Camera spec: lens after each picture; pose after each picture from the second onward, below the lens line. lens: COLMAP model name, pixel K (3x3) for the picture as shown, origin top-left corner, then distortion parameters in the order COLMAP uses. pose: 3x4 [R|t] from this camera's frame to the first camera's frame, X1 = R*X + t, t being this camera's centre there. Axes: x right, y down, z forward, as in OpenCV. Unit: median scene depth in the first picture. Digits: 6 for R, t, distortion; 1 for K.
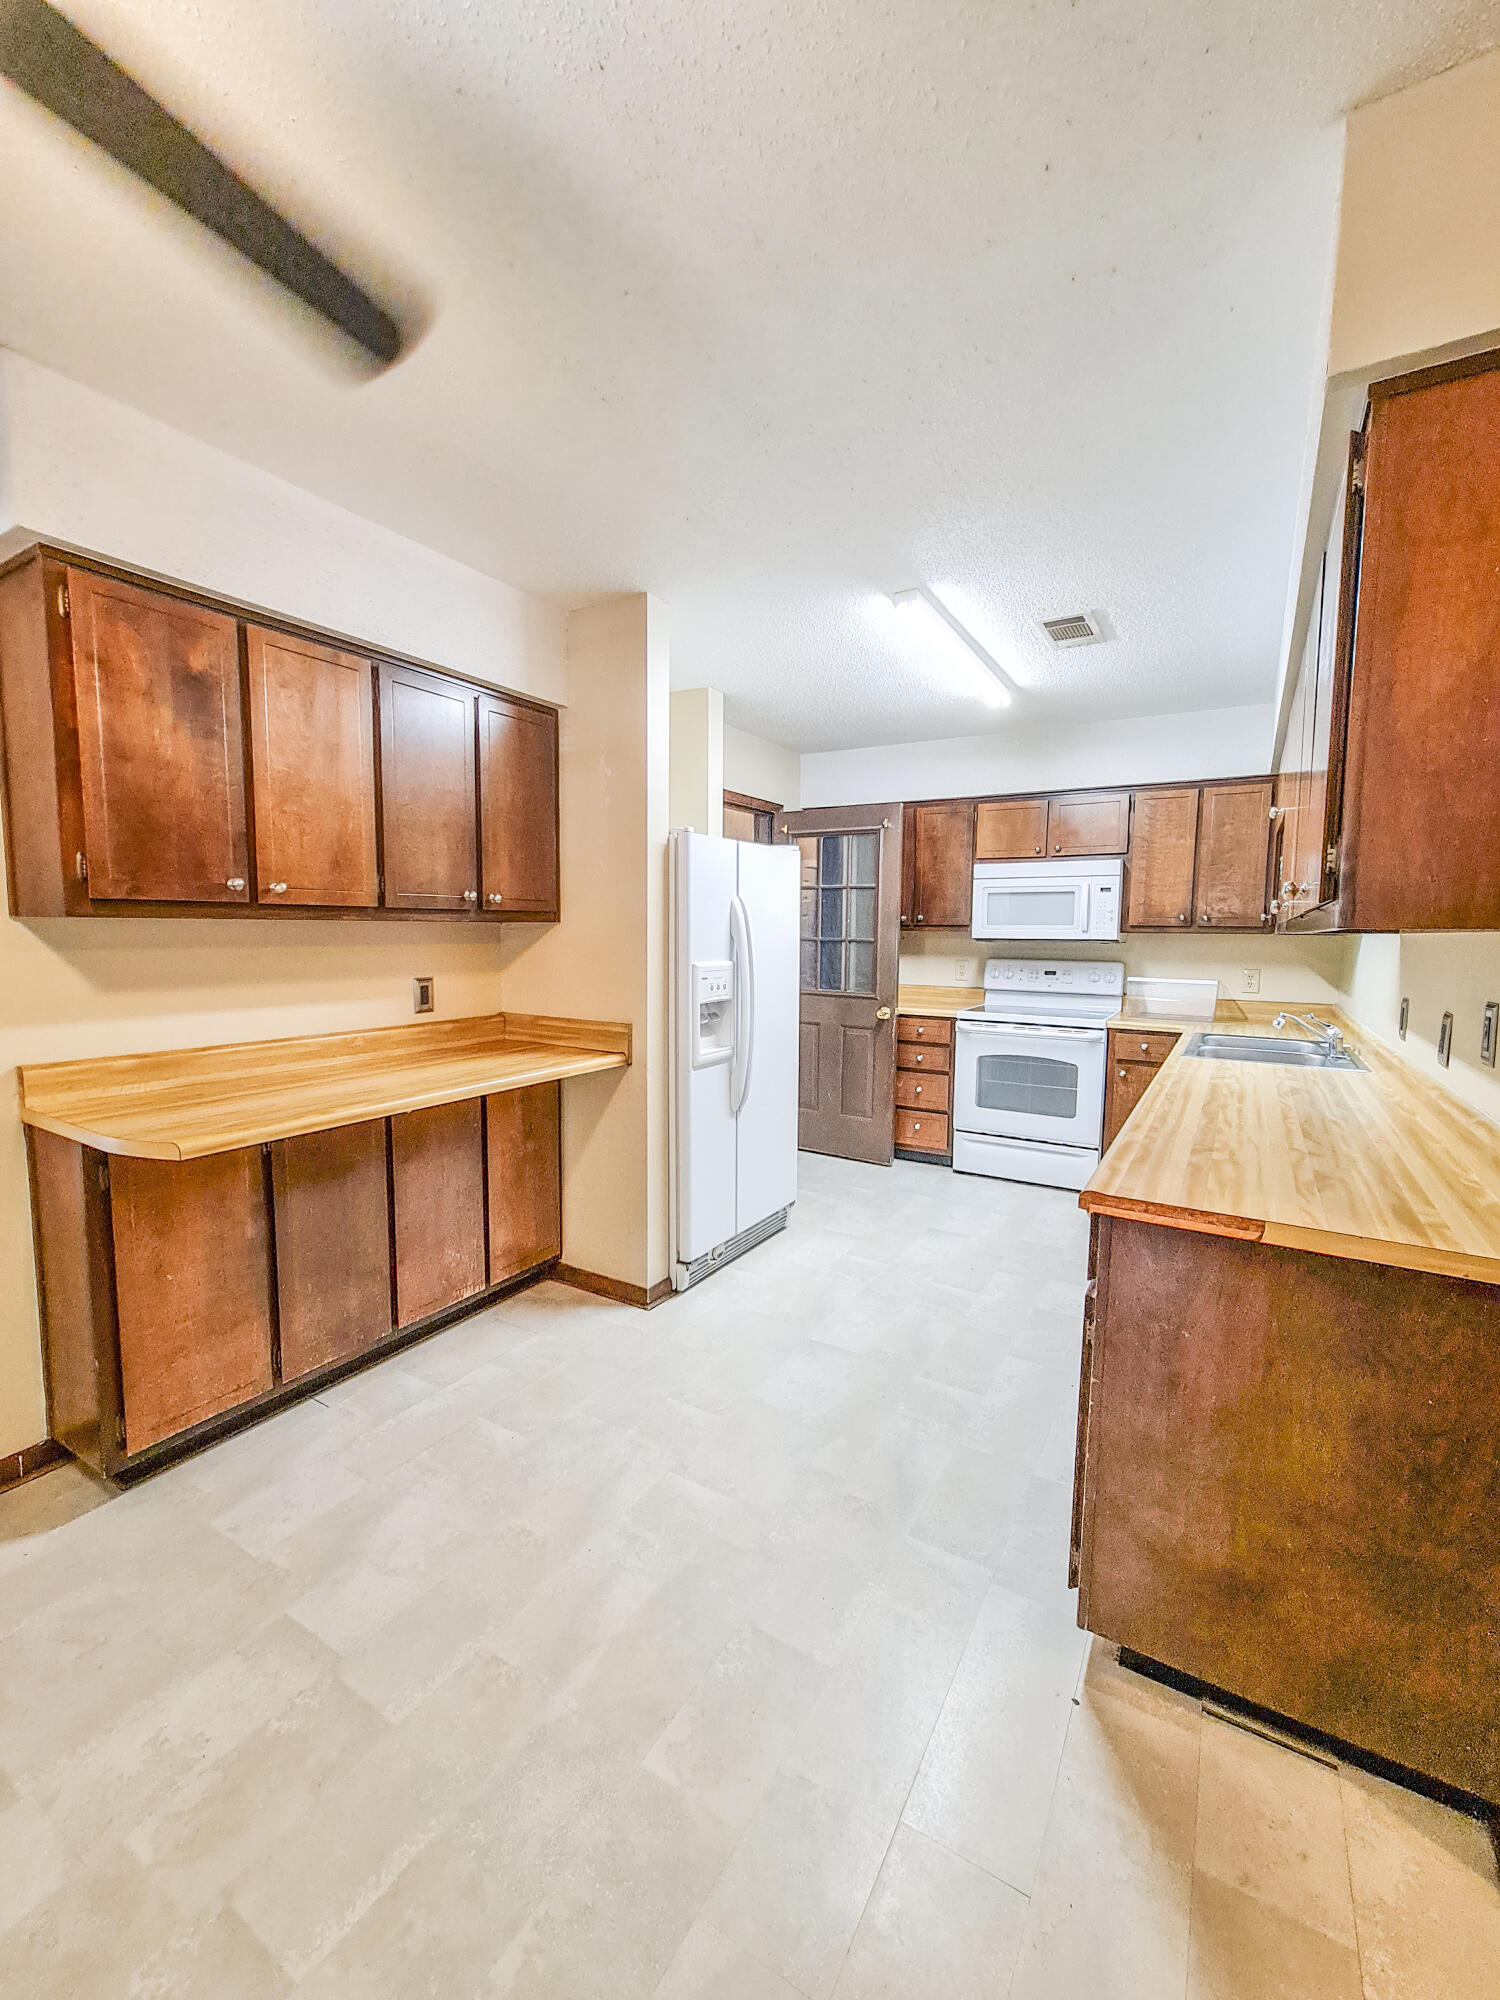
lens RADIAL K [[810.4, 0, 753.2], [0, 810.4, 1012.7], [0, 0, 1]] dist [-0.000534, 0.000177]
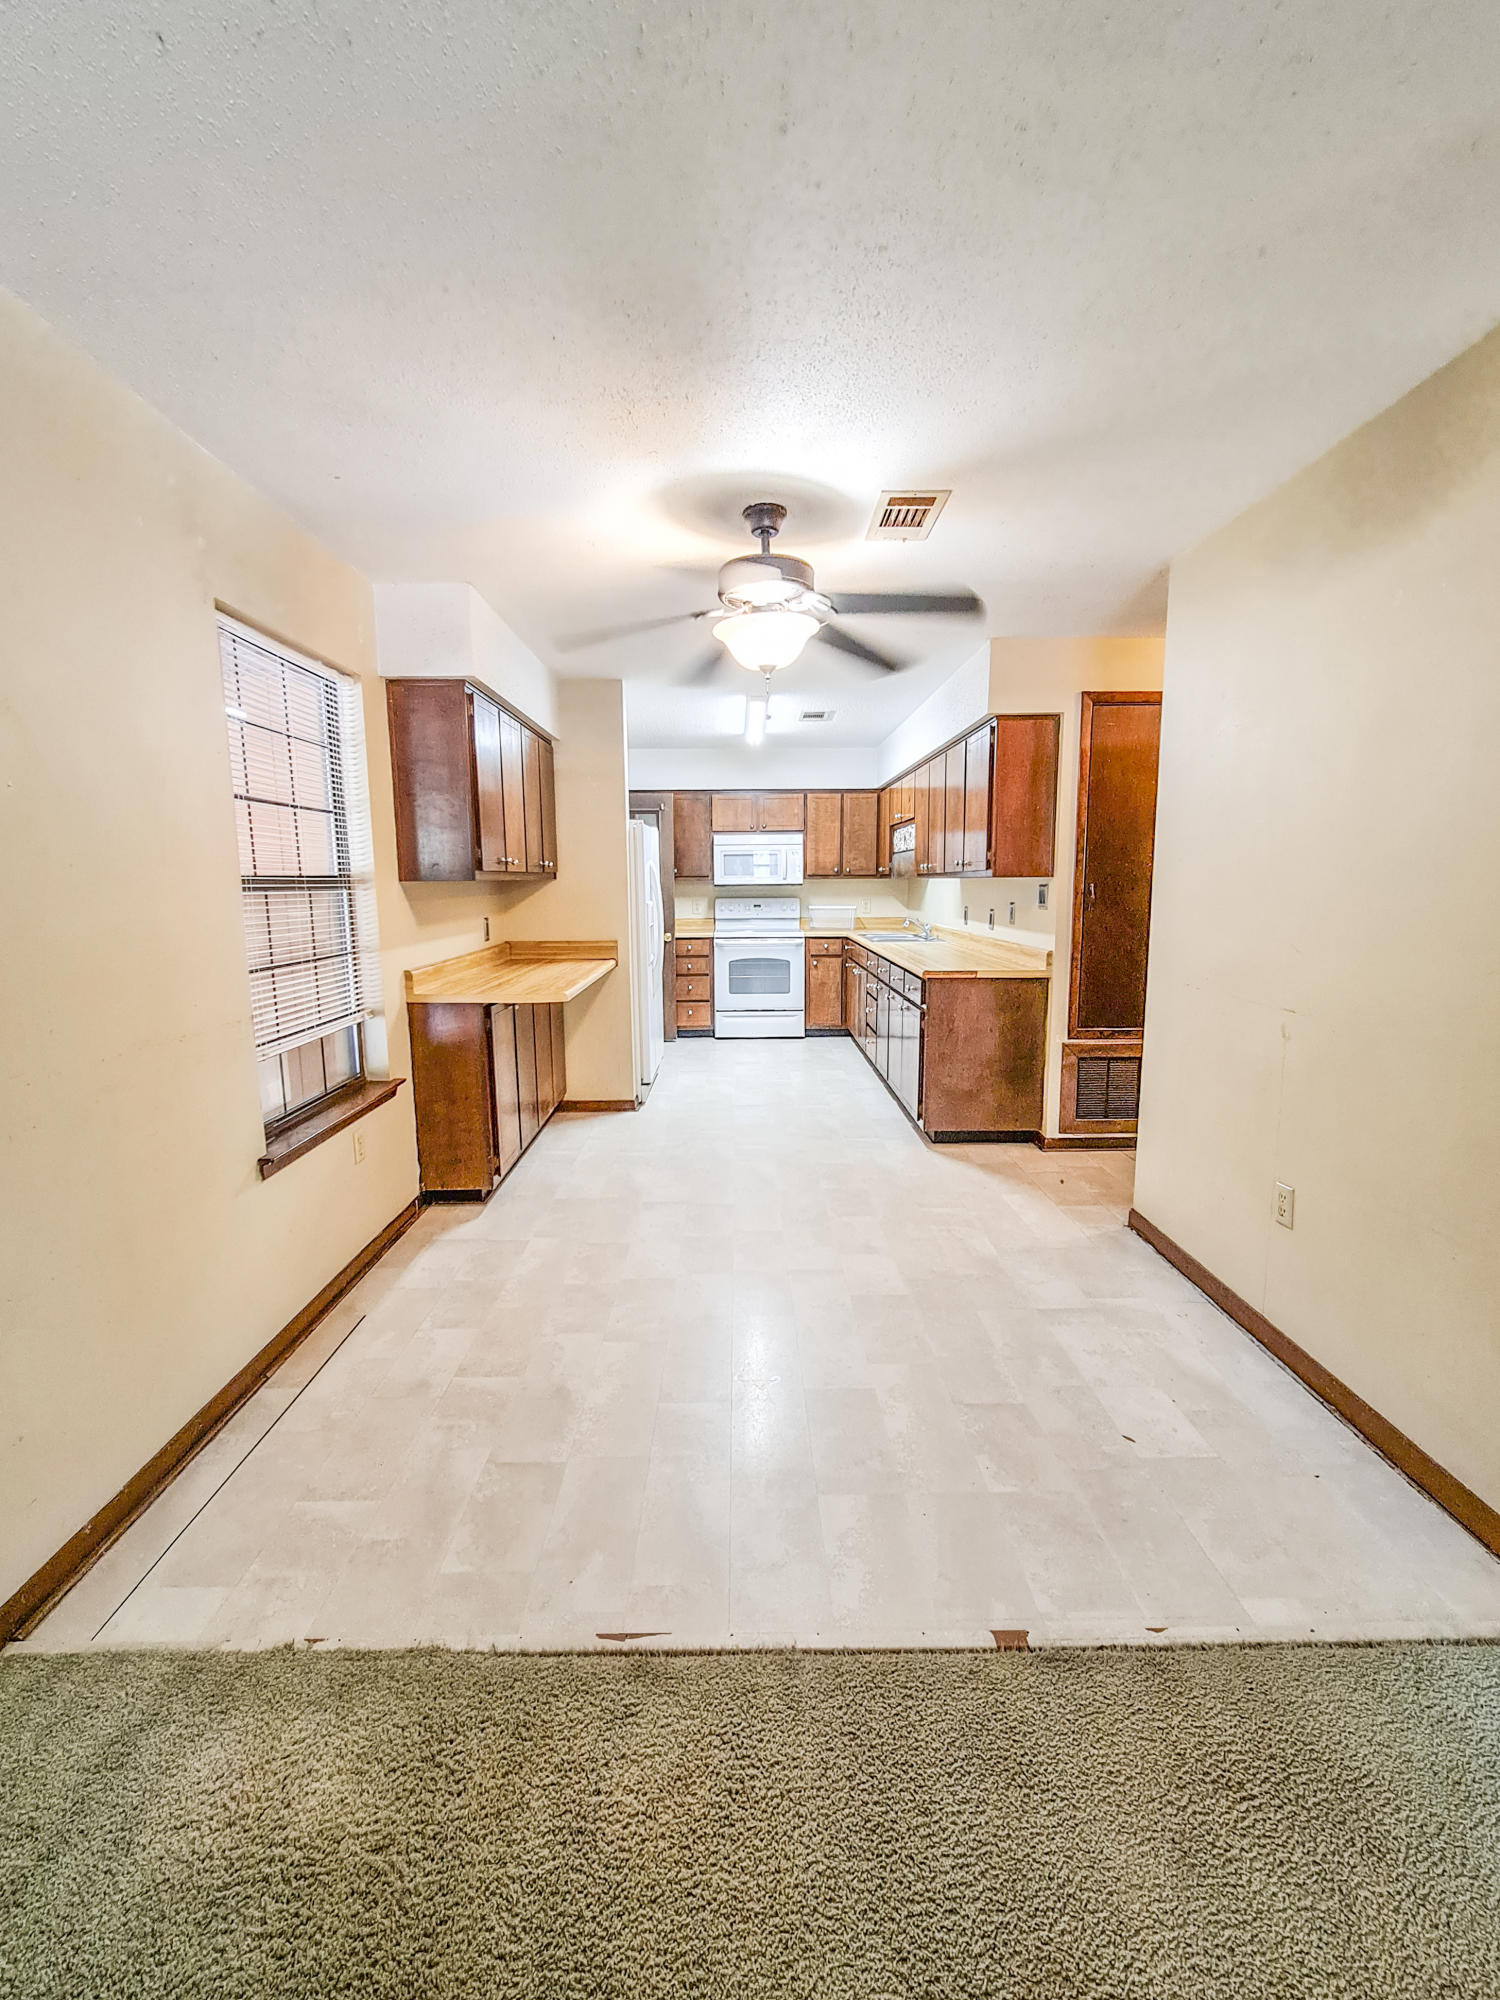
lens RADIAL K [[810.4, 0, 753.2], [0, 810.4, 1012.7], [0, 0, 1]] dist [-0.000534, 0.000177]
pose [[0.853009, -0.101720, 0.511888, -0.510338], [0.068454, 0.994155, 0.083481, 0.026887], [-0.517388, -0.036170, 0.854986, -0.368360]]
